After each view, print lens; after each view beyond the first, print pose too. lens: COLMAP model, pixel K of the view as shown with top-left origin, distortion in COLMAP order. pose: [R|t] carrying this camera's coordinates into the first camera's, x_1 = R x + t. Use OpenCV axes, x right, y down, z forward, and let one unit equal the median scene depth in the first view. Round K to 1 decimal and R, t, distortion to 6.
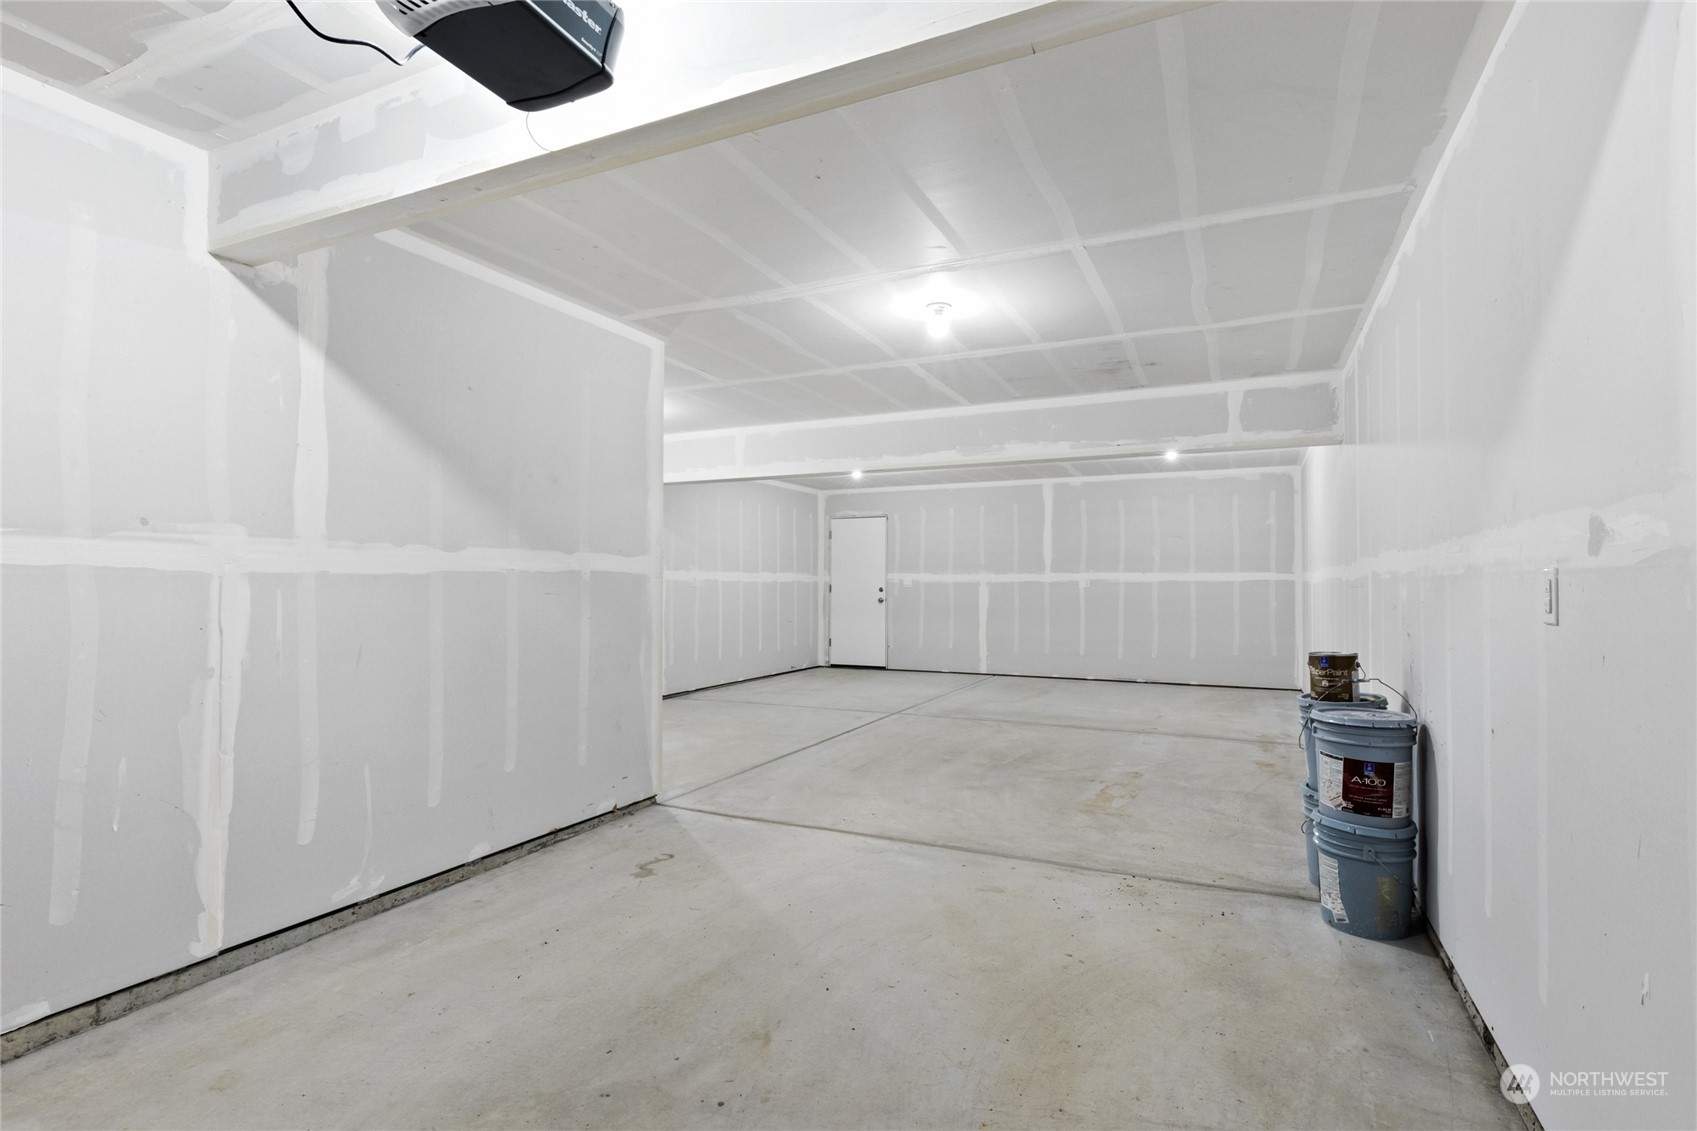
lens RADIAL K [[770.7, 0, 848.8], [0, 770.7, 568.0], [0, 0, 1]] dist [0.001951, -0.000738]
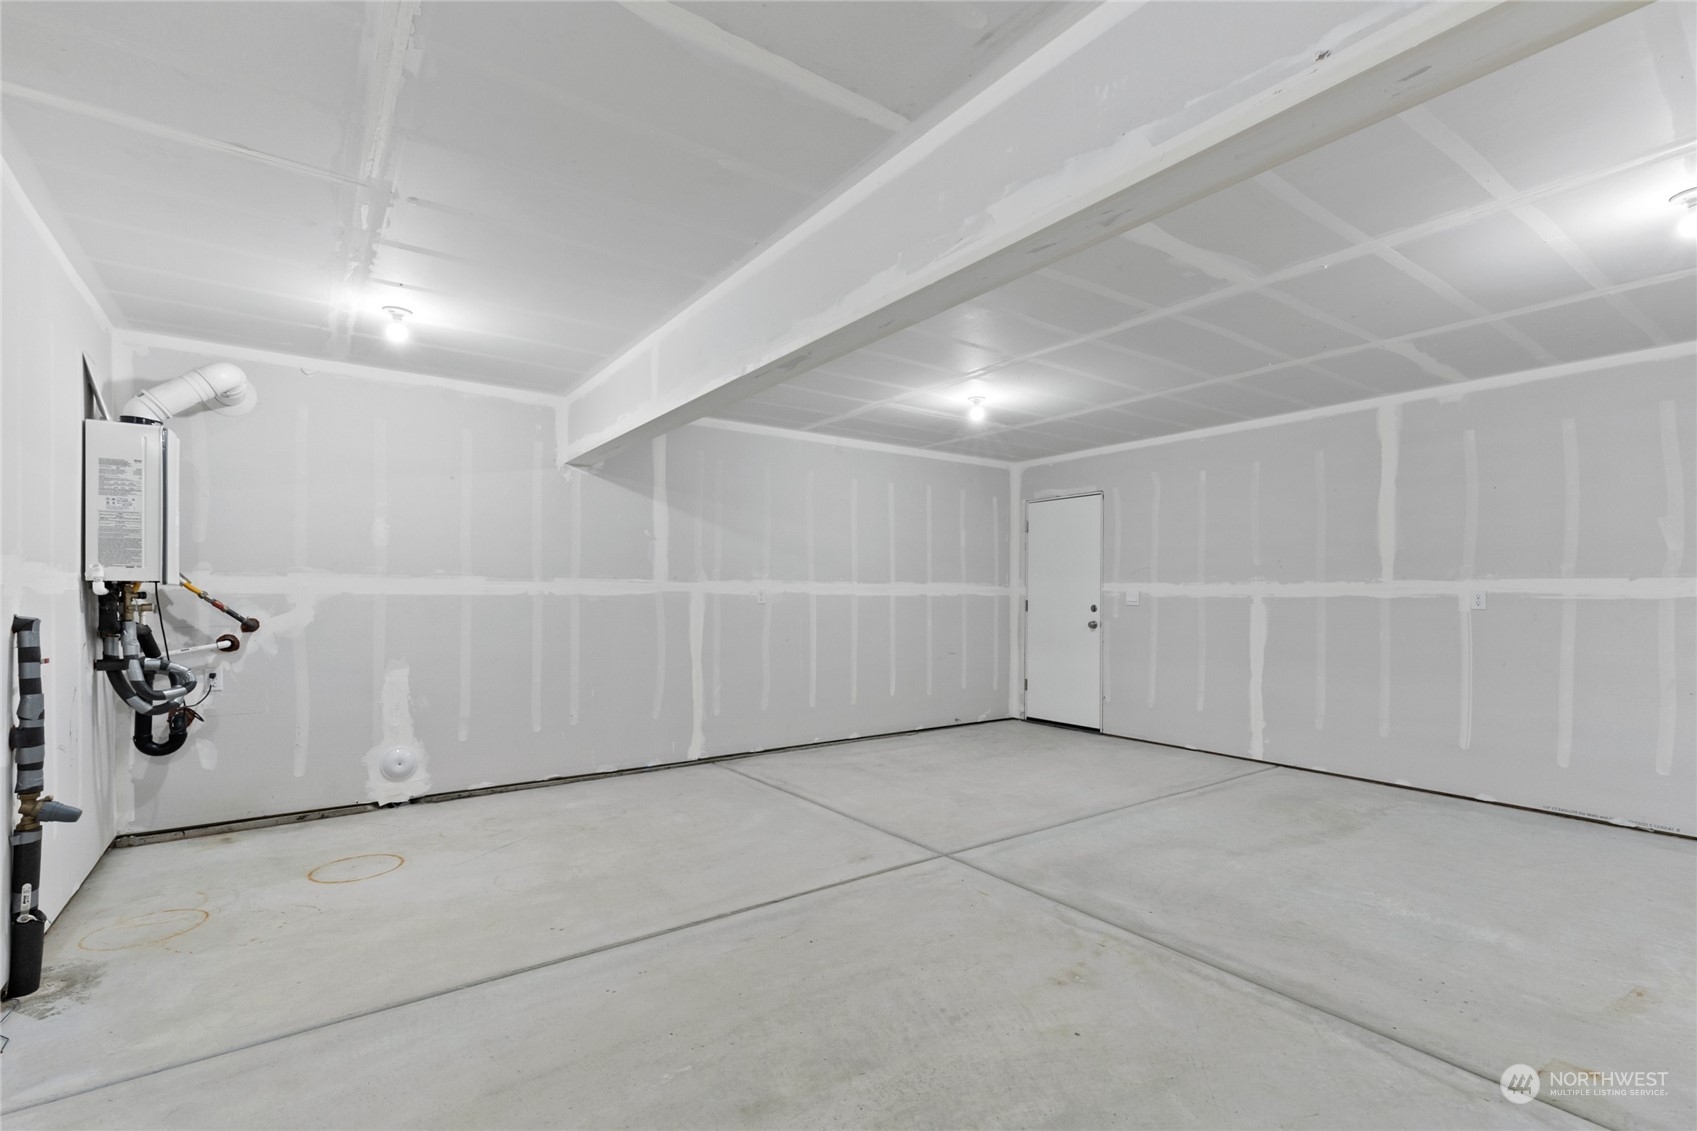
lens RADIAL K [[770.7, 0, 854.6], [0, 770.7, 589.8], [0, 0, 1]] dist [0.001951, -0.000738]
pose [[0.890695, -0.001647, -0.454598, 0.164041], [0.008110, 0.999892, 0.012267, 0.003528], [0.454529, -0.014613, 0.890612, 0.355918]]
